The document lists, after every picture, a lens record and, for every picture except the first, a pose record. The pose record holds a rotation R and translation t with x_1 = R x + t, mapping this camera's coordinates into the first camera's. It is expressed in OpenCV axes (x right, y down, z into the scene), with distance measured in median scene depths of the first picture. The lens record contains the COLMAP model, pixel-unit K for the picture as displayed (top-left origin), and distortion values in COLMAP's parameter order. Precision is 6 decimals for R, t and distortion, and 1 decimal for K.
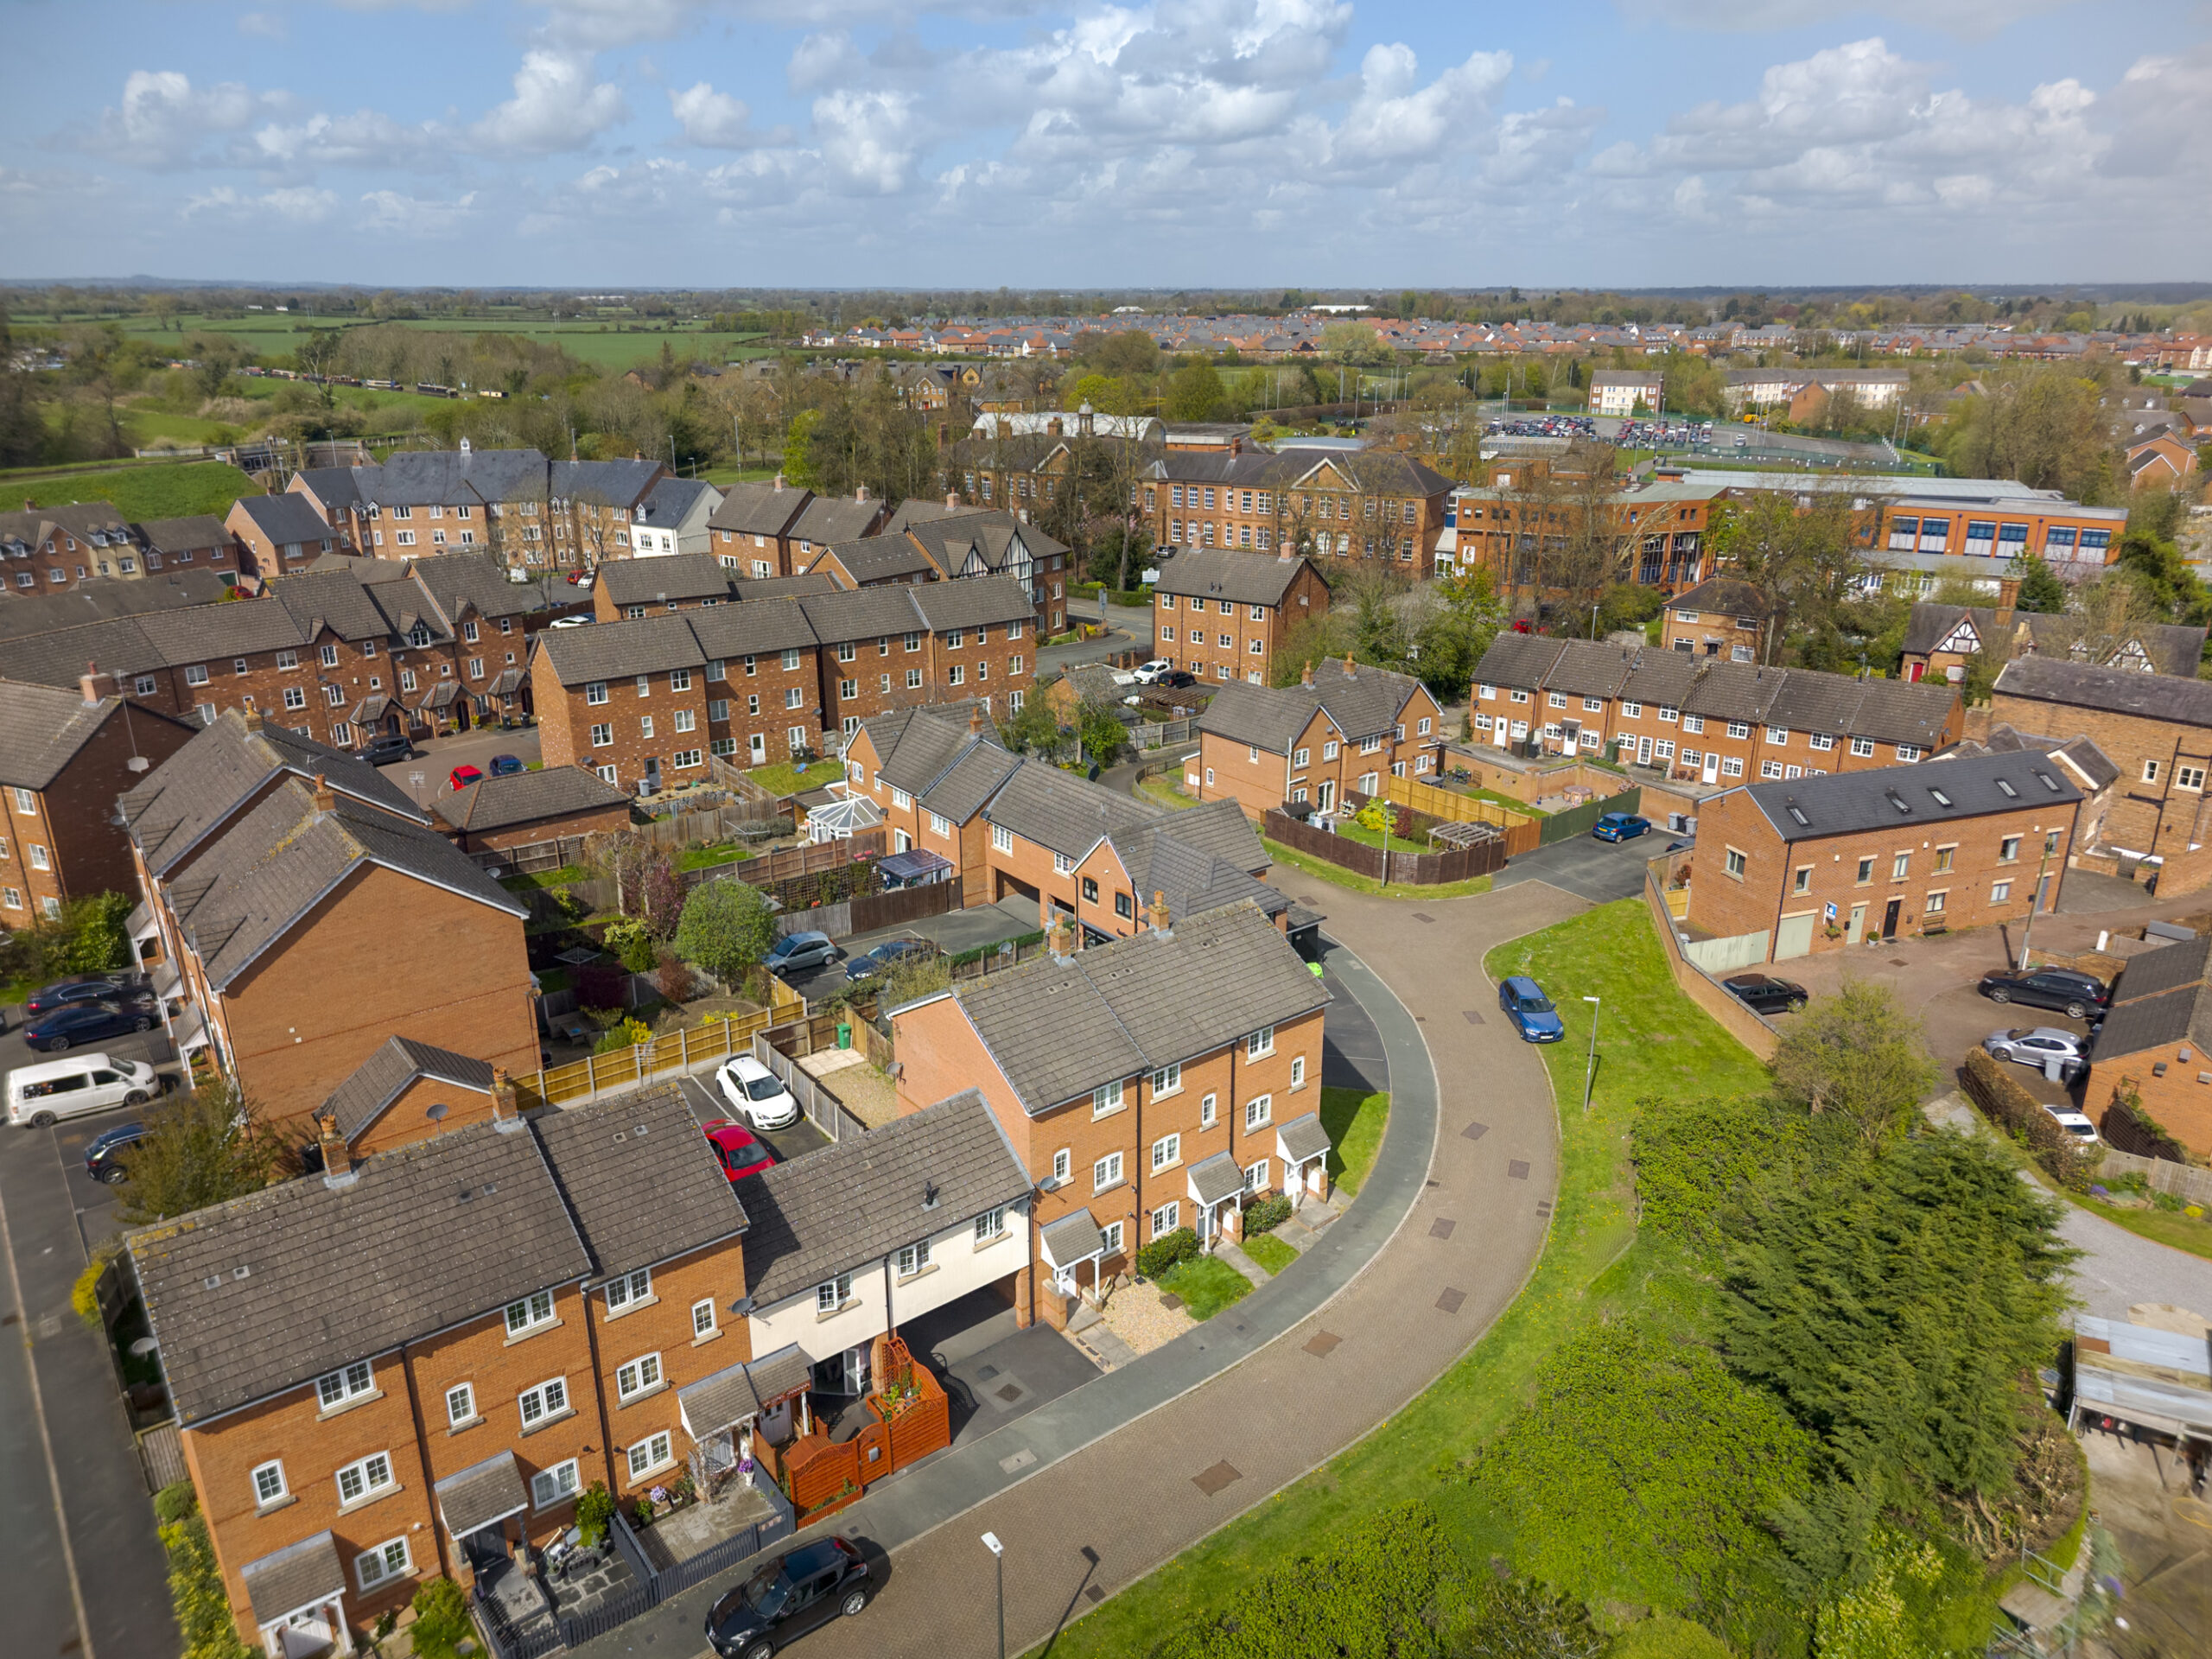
lens RADIAL K [[1515.6, 0, 1106.0], [0, 1515.6, 829.5], [0, 0, 1]] dist [0.055381, -0.055016]
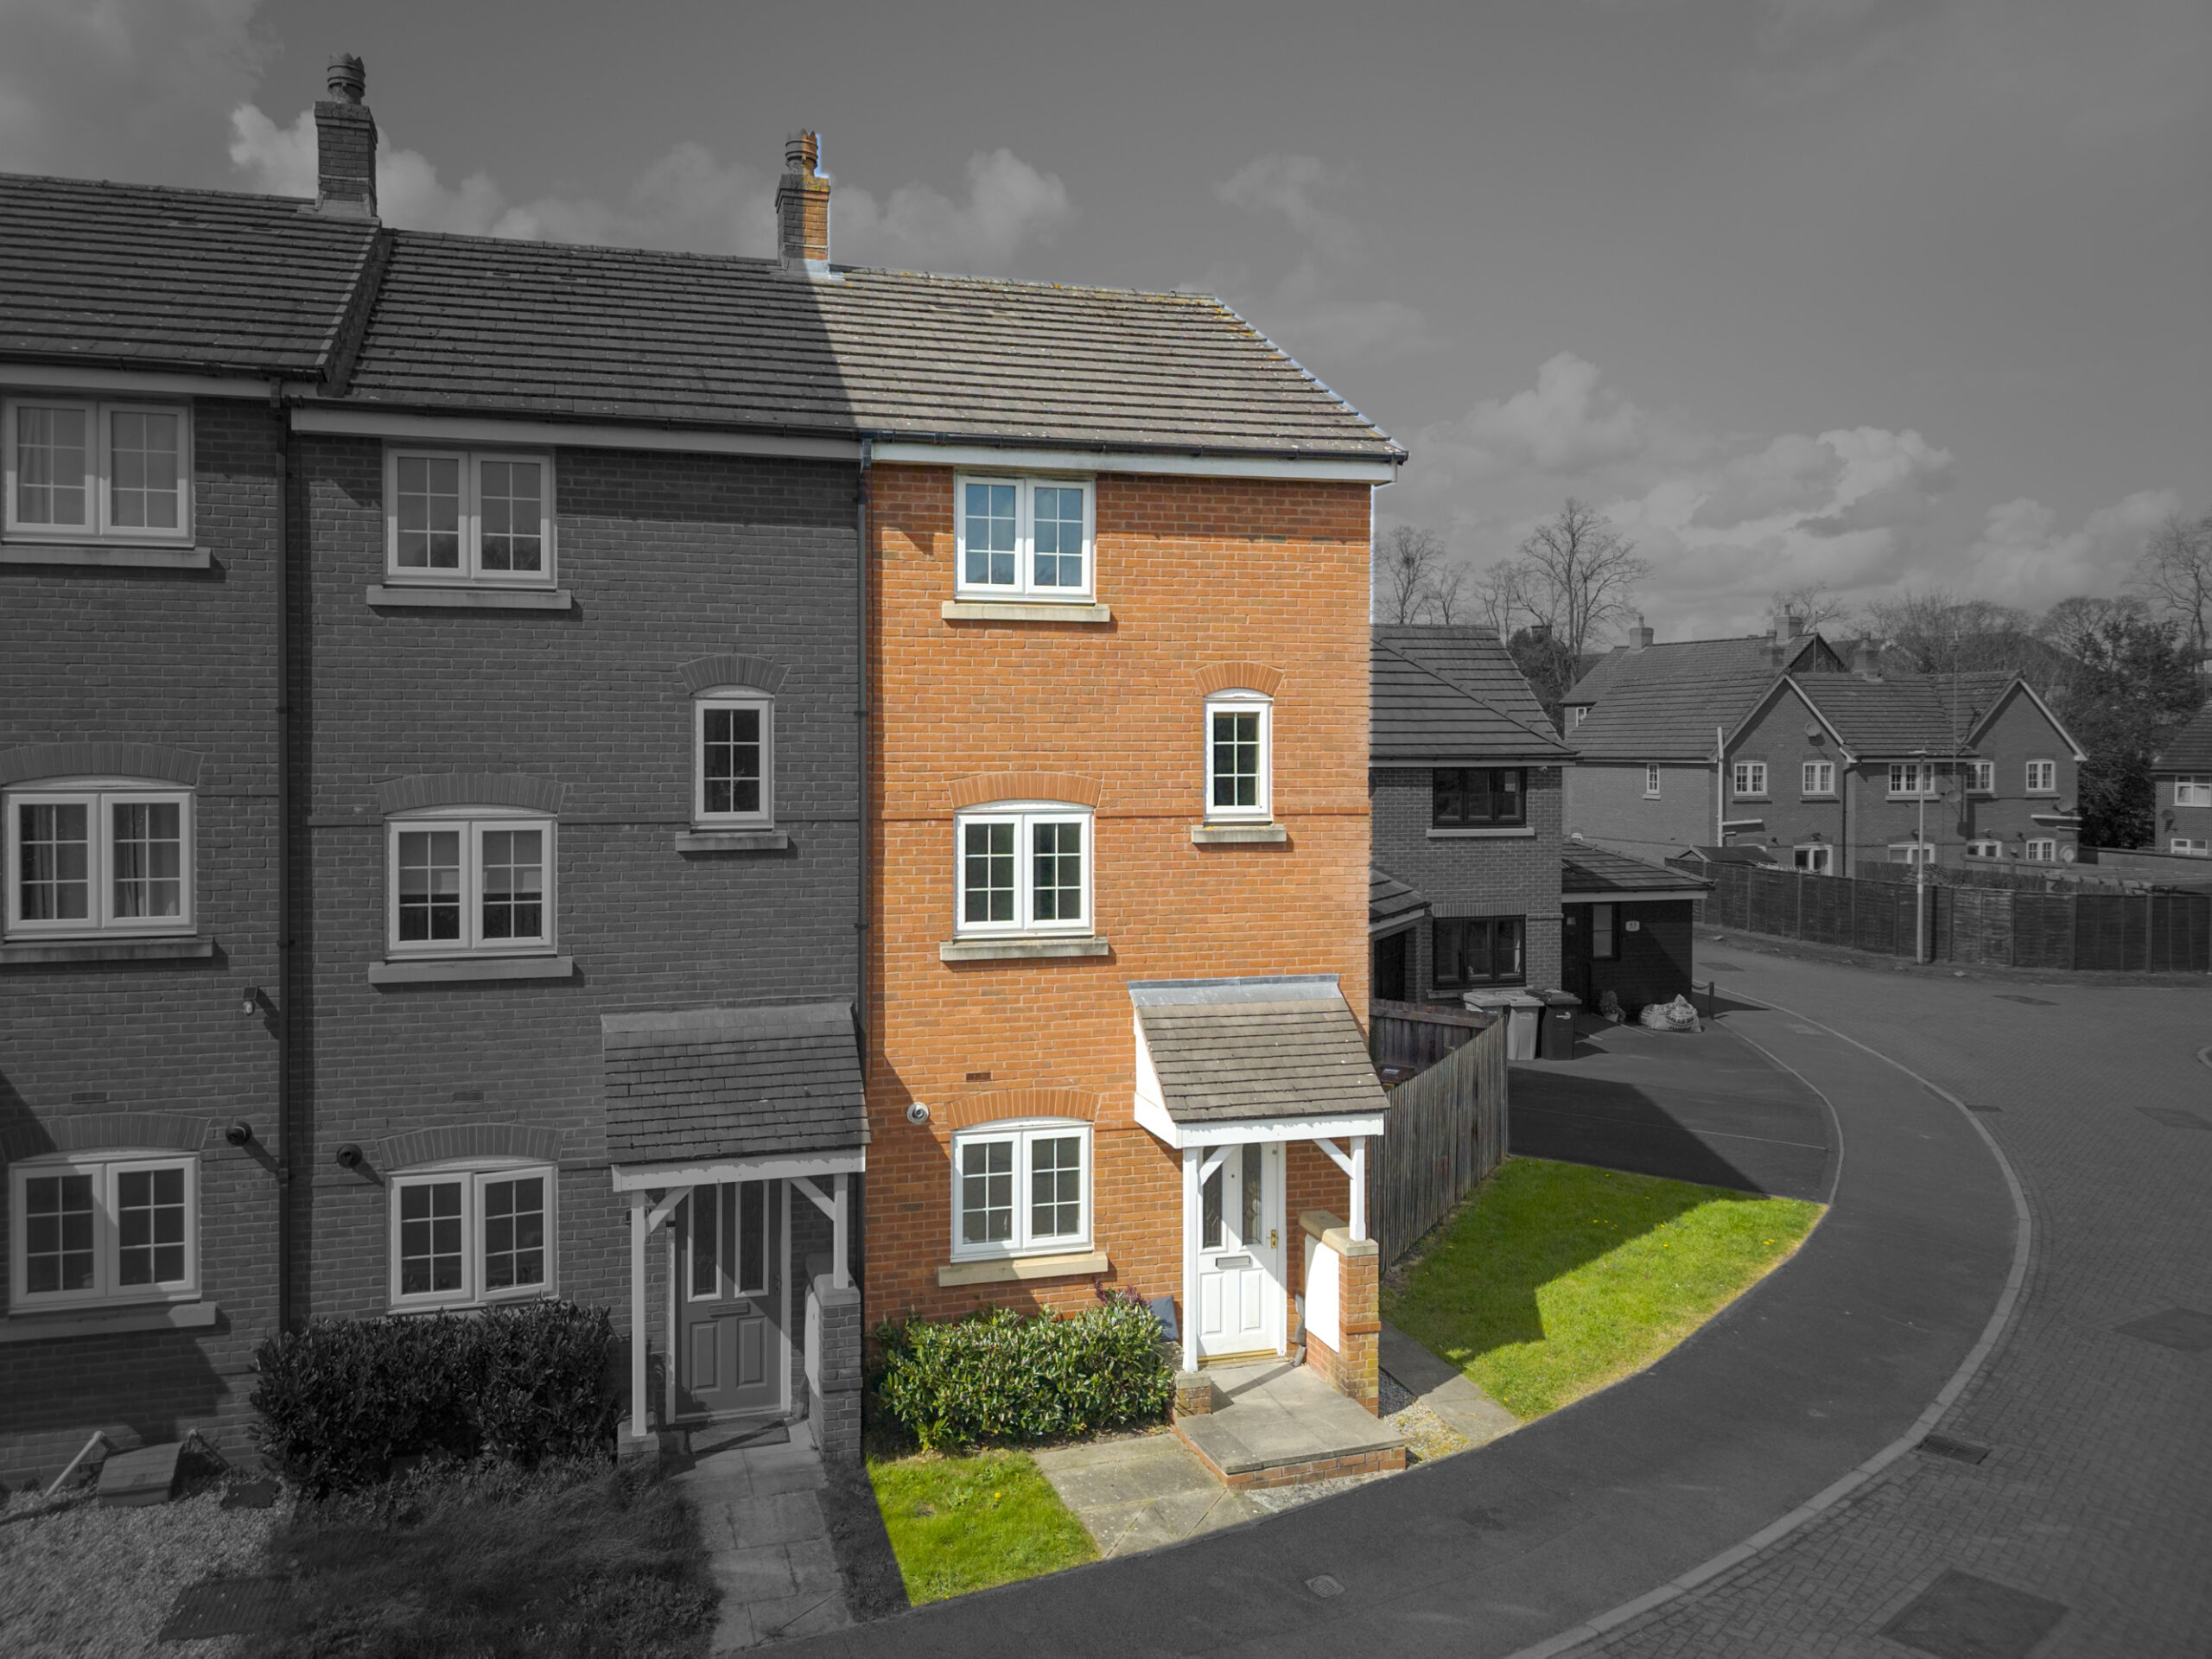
lens RADIAL K [[1554.9, 0, 1010.4], [0, 1554.9, 758.9], [0, 0, 1]] dist [0.098904, -0.156593]
pose [[0.918260, 0.005457, -0.395941, 0.110485], [-0.135008, 0.944307, -0.300094, 0.137918], [0.372252, 0.329020, 0.867856, 0.447842]]
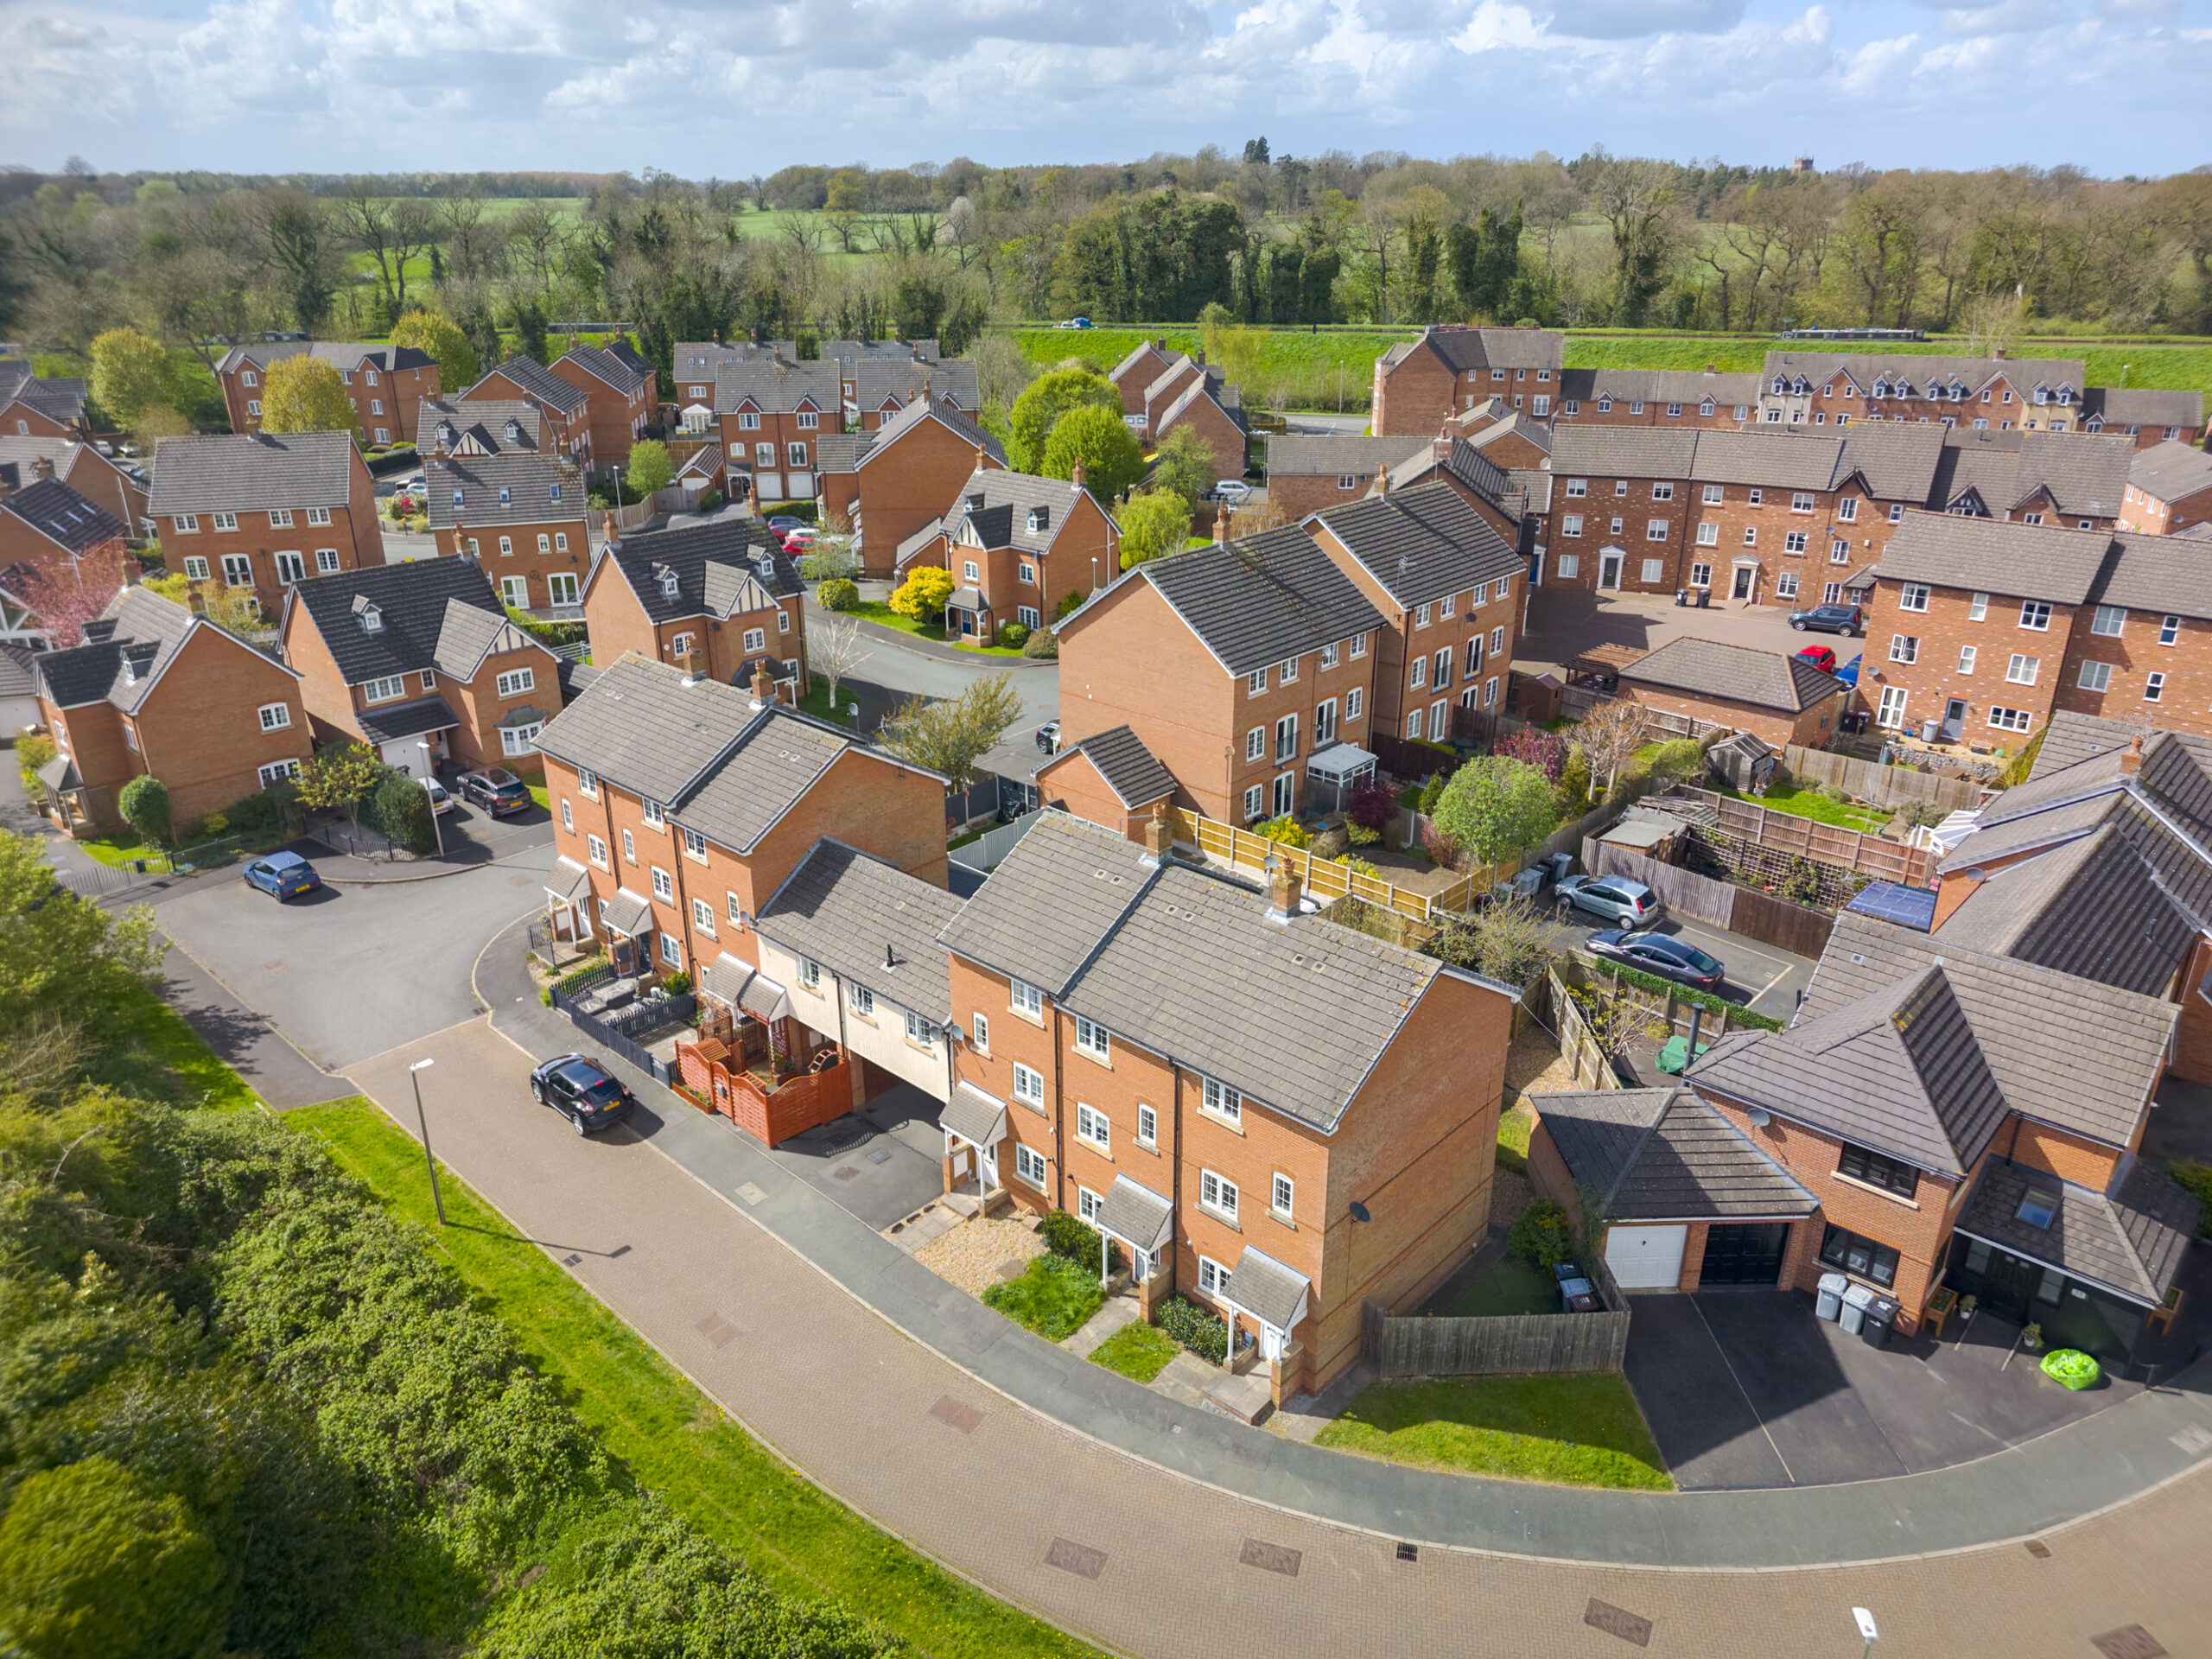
lens RADIAL K [[1515.6, 0, 1106.0], [0, 1515.6, 829.5], [0, 0, 1]] dist [0.055381, -0.055016]
pose [[0.144656, 0.382047, -0.912751, 0.383433], [-0.324785, 0.889678, 0.320916, -0.099198], [0.934660, 0.250025, 0.252781, 0.417706]]
